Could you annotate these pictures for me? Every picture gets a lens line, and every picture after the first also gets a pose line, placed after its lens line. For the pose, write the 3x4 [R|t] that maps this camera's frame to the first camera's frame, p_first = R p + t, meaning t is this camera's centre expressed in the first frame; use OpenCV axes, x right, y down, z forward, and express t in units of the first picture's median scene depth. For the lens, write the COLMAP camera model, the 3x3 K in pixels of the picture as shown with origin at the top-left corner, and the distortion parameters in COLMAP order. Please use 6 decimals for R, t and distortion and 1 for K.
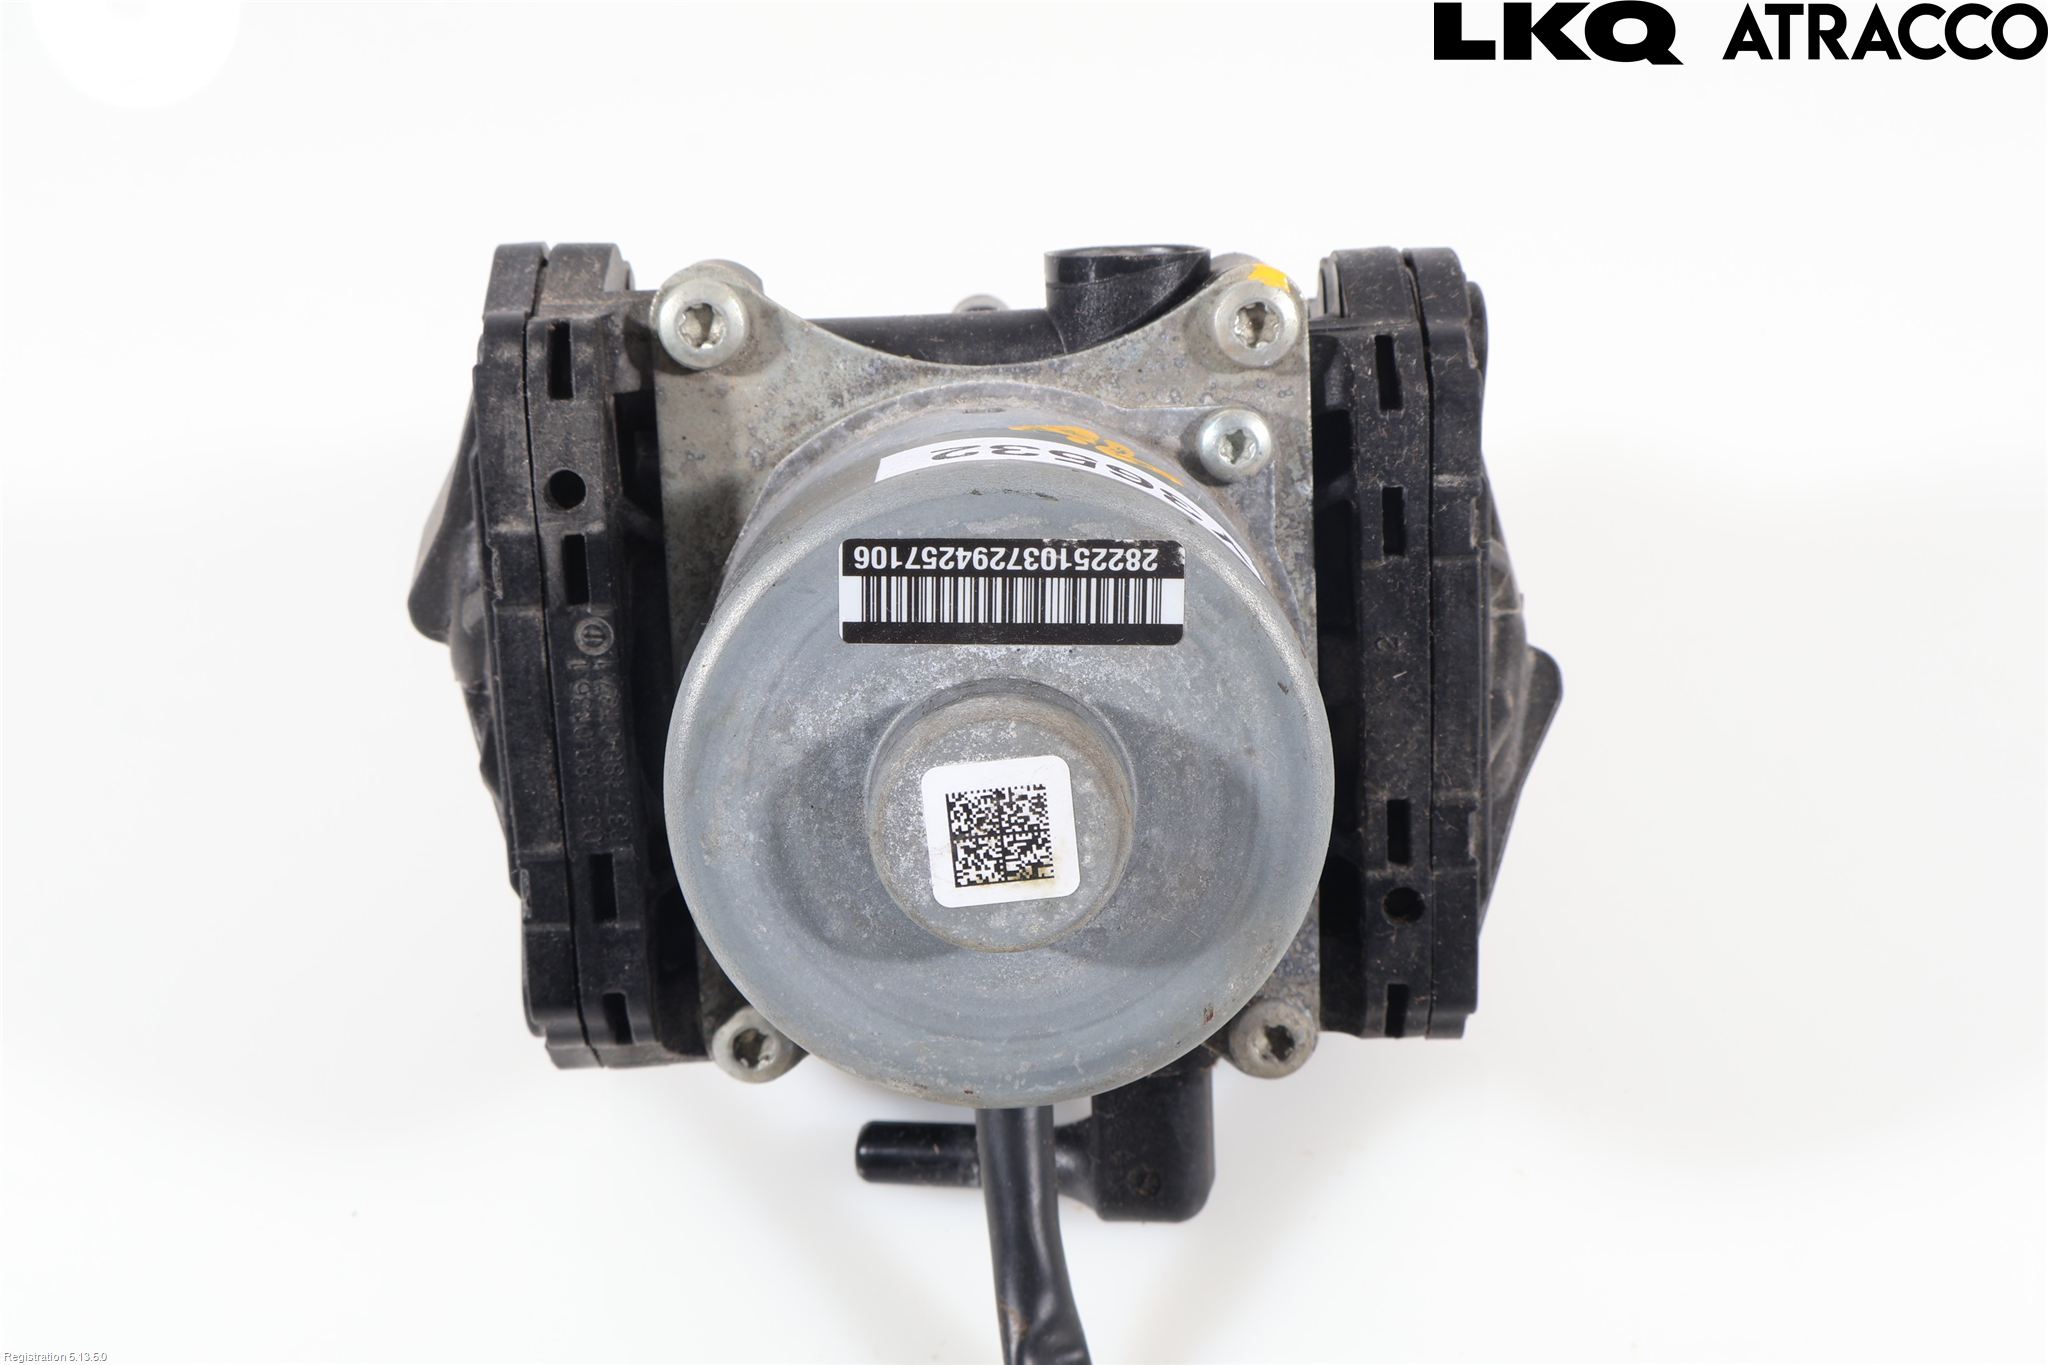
lens RADIAL K [[2655.6, 0, 1019.7], [0, 2655.6, 683.1], [0, 0, 1]] dist [-0.012655, 0.000000]
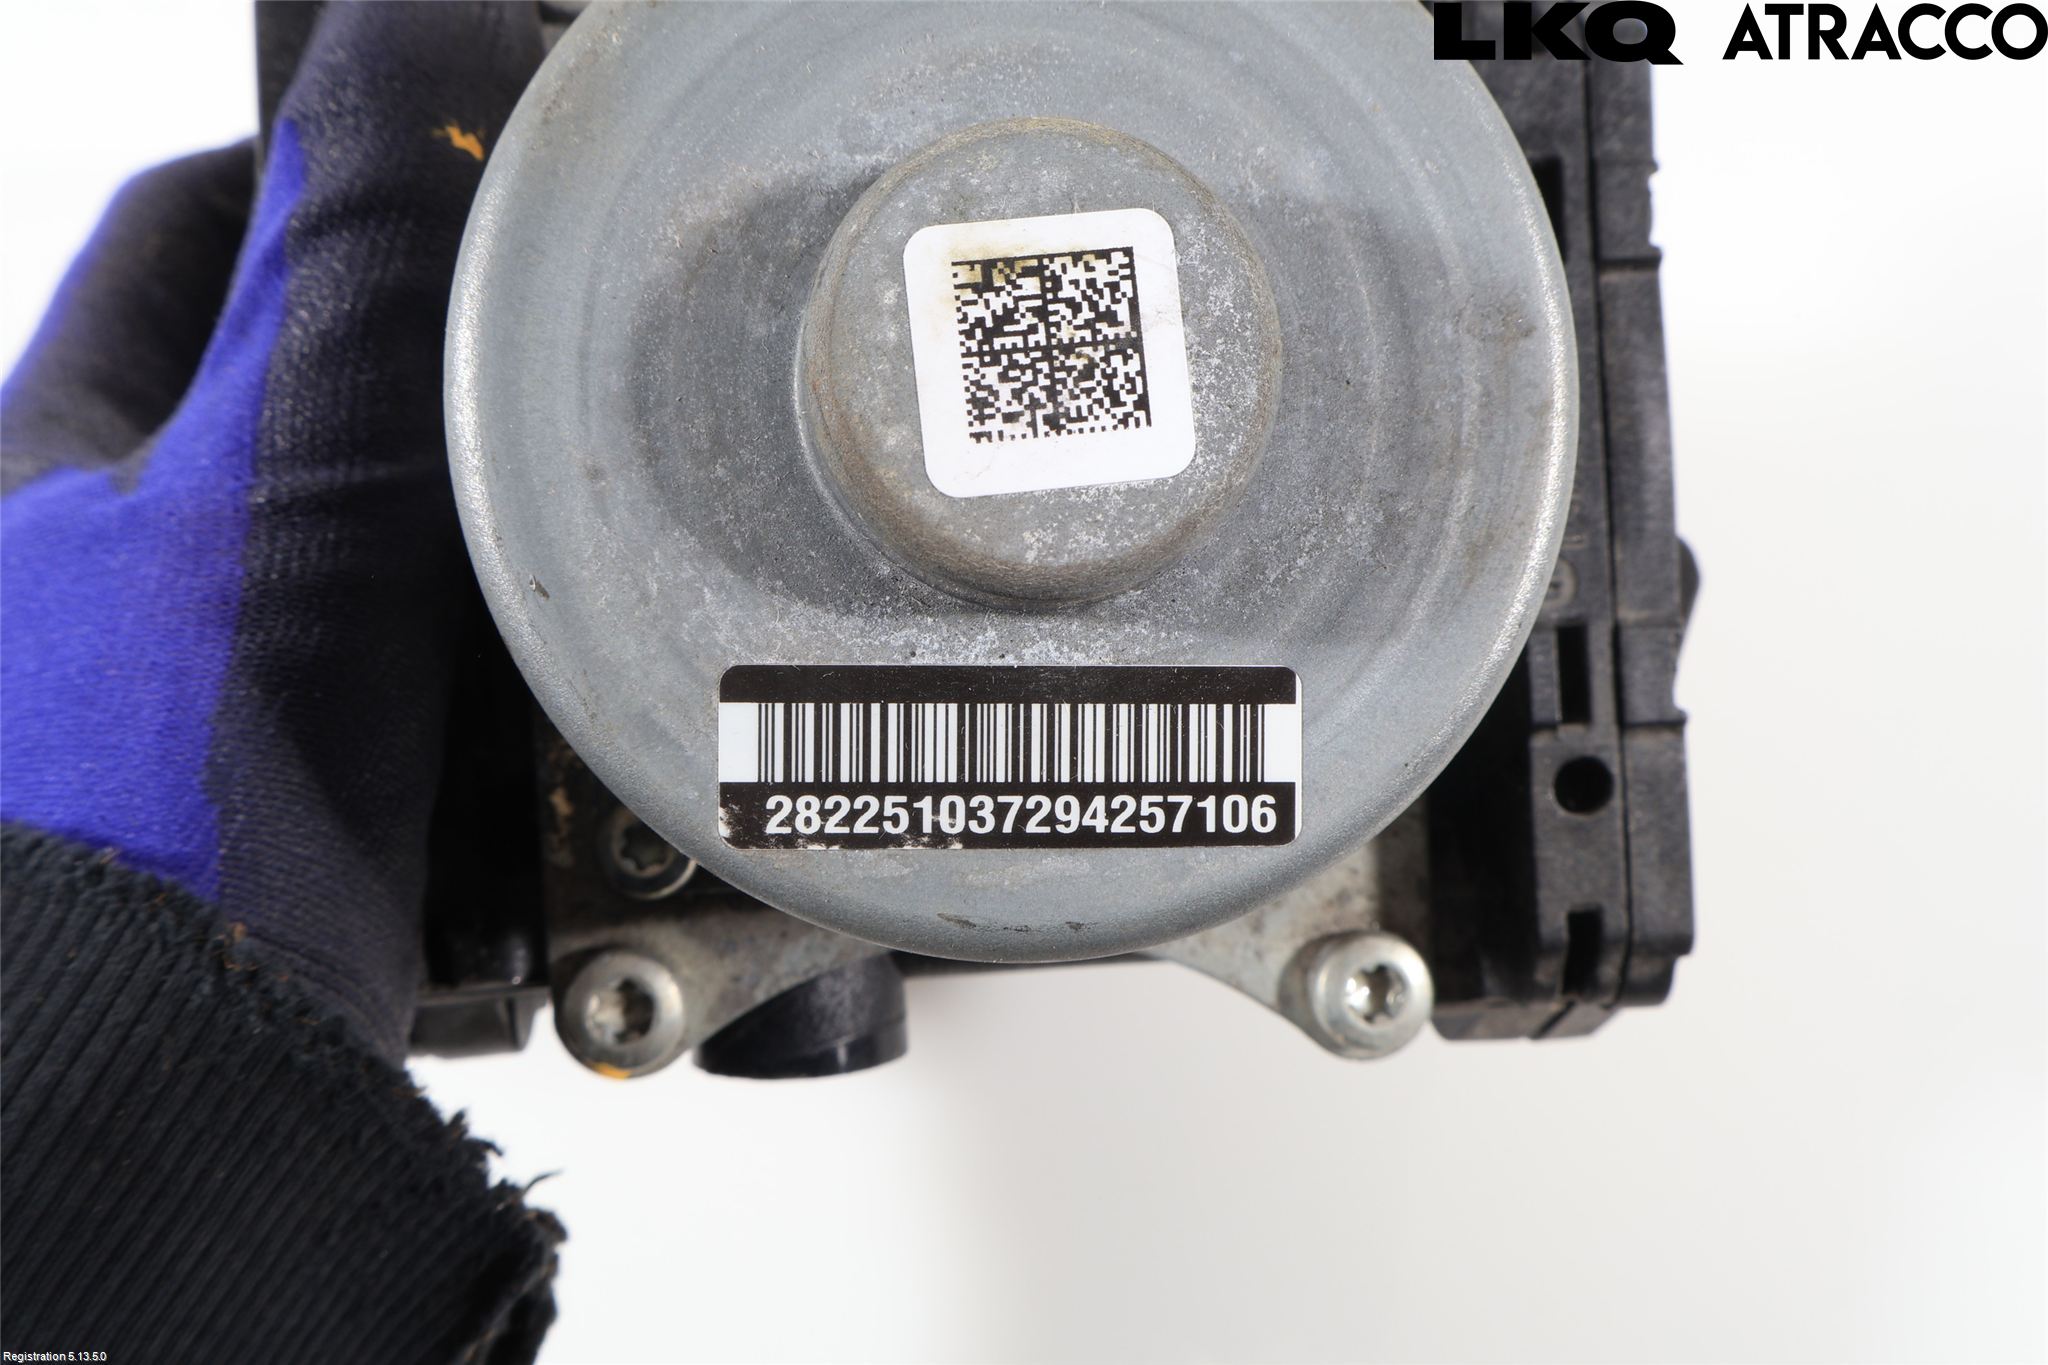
lens RADIAL K [[1786.8, 0, 1006.8], [0, 1786.8, 685.9], [0, 0, 1]] dist [0.014388, 0.001058]
pose [[-0.994277, 0.008593, -0.106489, 0.040984], [0.016492, -0.972467, -0.232456, 0.073689], [-0.105554, -0.232882, 0.966760, 0.622407]]
